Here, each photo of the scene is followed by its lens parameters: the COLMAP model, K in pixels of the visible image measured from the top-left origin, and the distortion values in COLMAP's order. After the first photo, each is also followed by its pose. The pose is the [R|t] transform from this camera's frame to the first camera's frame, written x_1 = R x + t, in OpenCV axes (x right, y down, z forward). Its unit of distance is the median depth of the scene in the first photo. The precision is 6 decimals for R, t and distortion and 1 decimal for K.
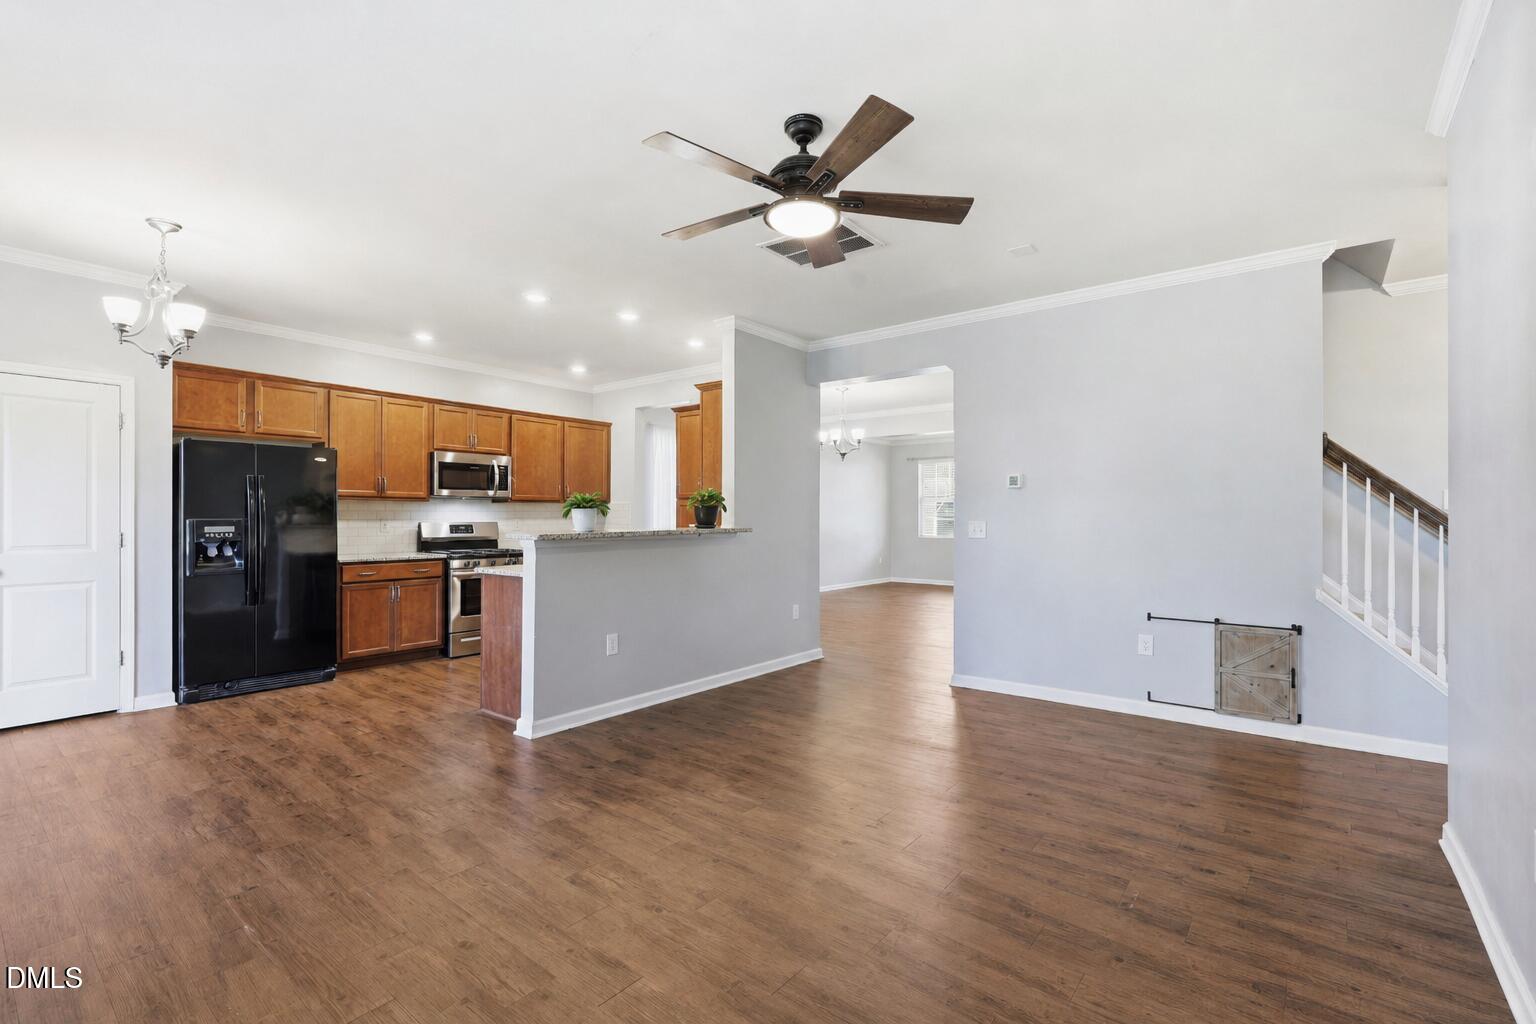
lens RADIAL K [[668.2, 0, 764.1], [0, 668.2, 523.1], [0, 0, 1]] dist [-0.000135, 0.000047]
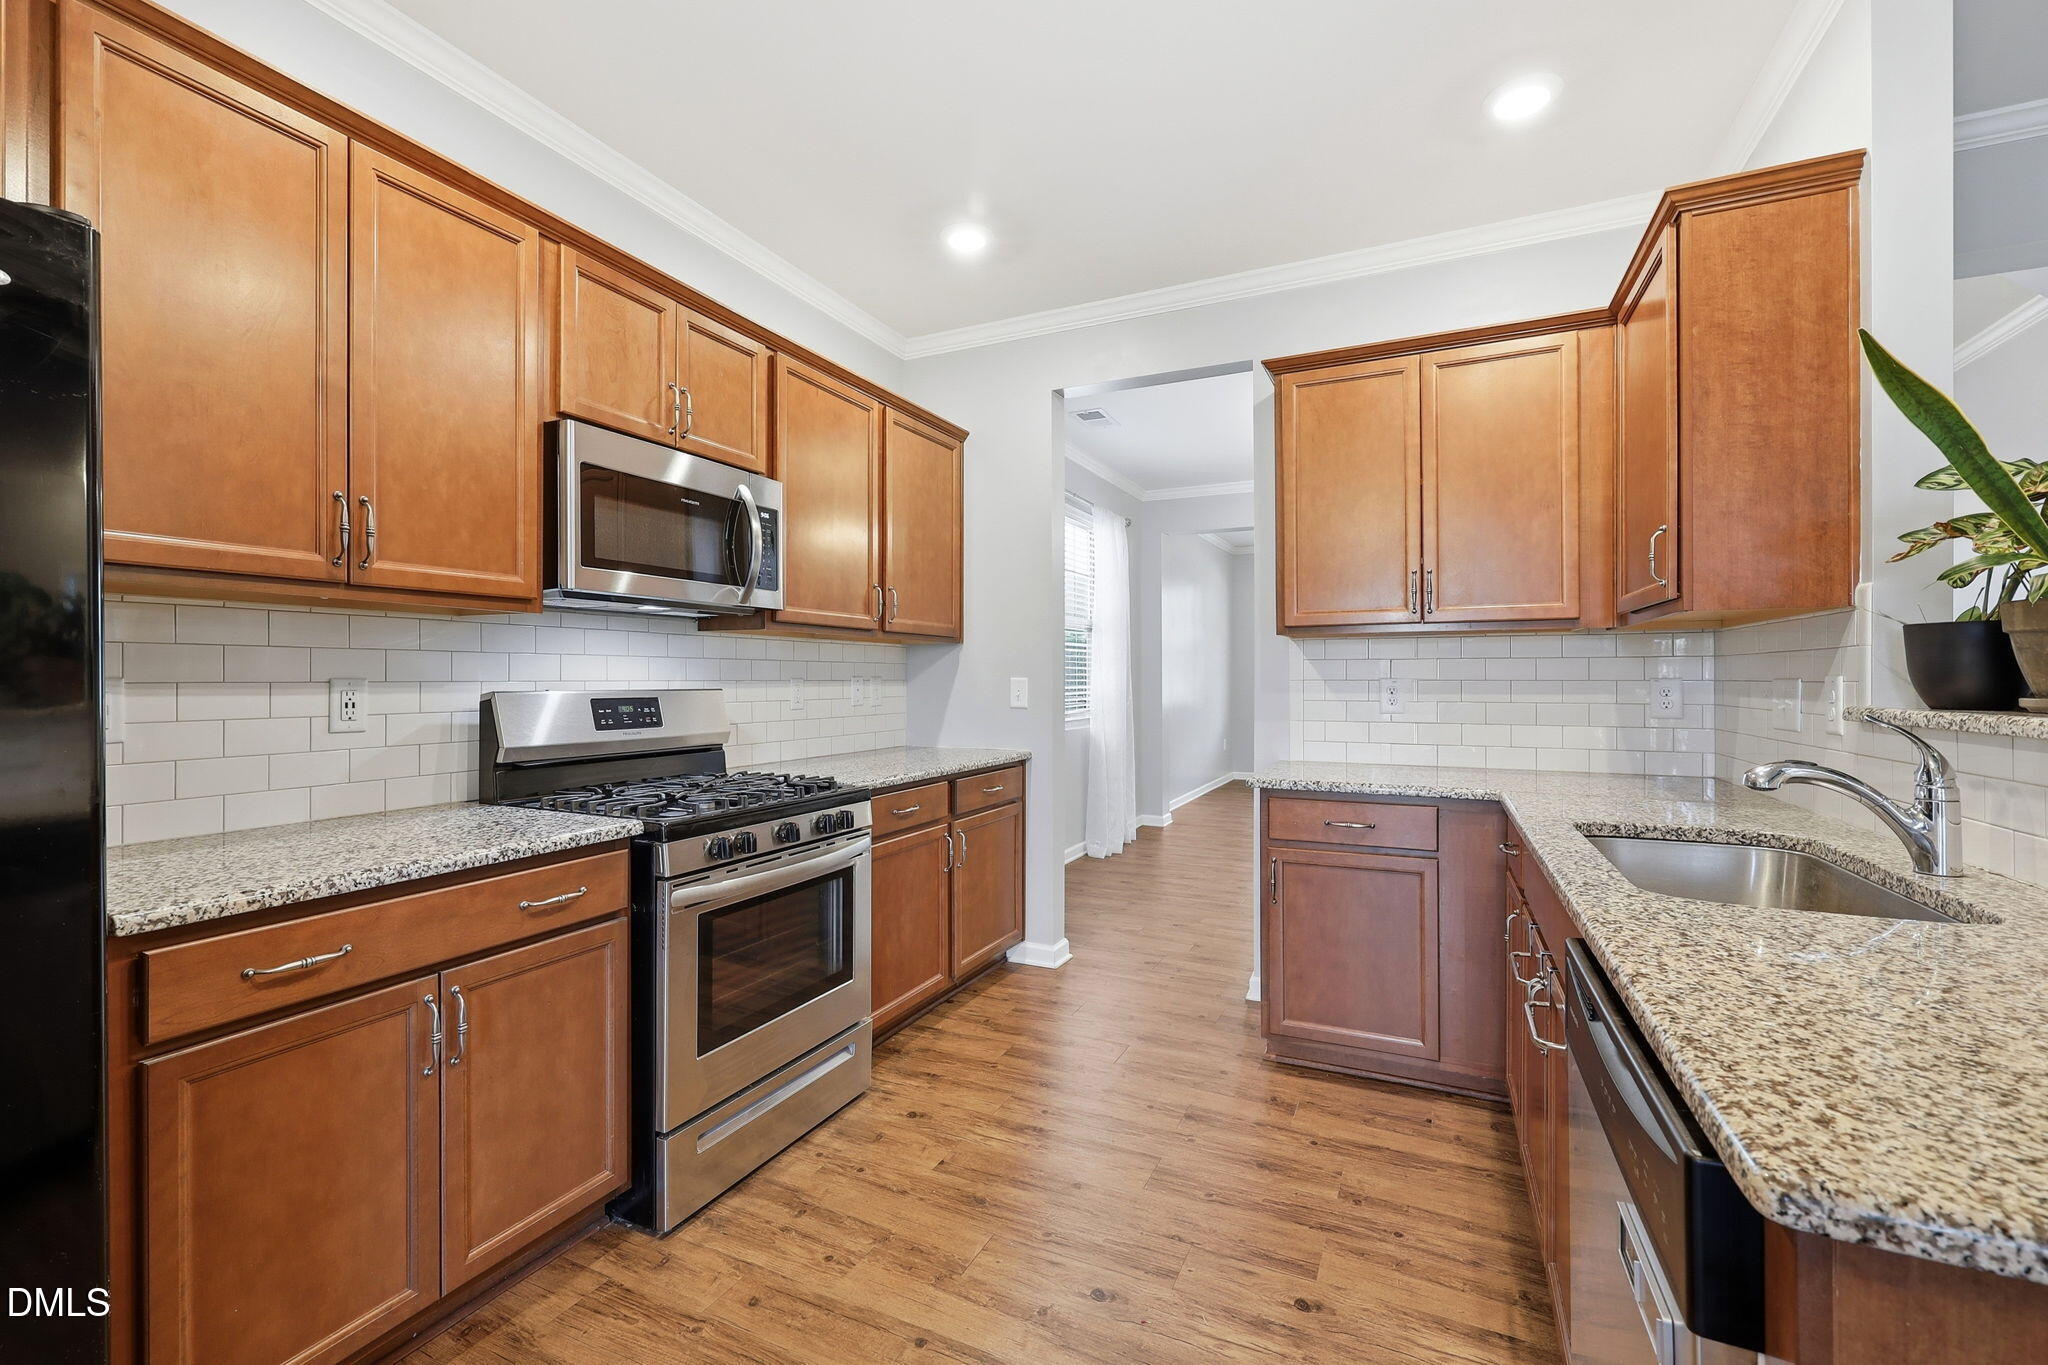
lens RADIAL K [[869.4, 0, 1030.3], [0, 869.4, 682.5], [0, 0, 1]] dist [-0.000462, 0.000254]
pose [[0.967139, 0.000982, 0.254248, -0.397697], [-0.001983, 0.999991, 0.003682, -0.007053], [-0.254242, -0.004066, 0.967132, 0.616339]]
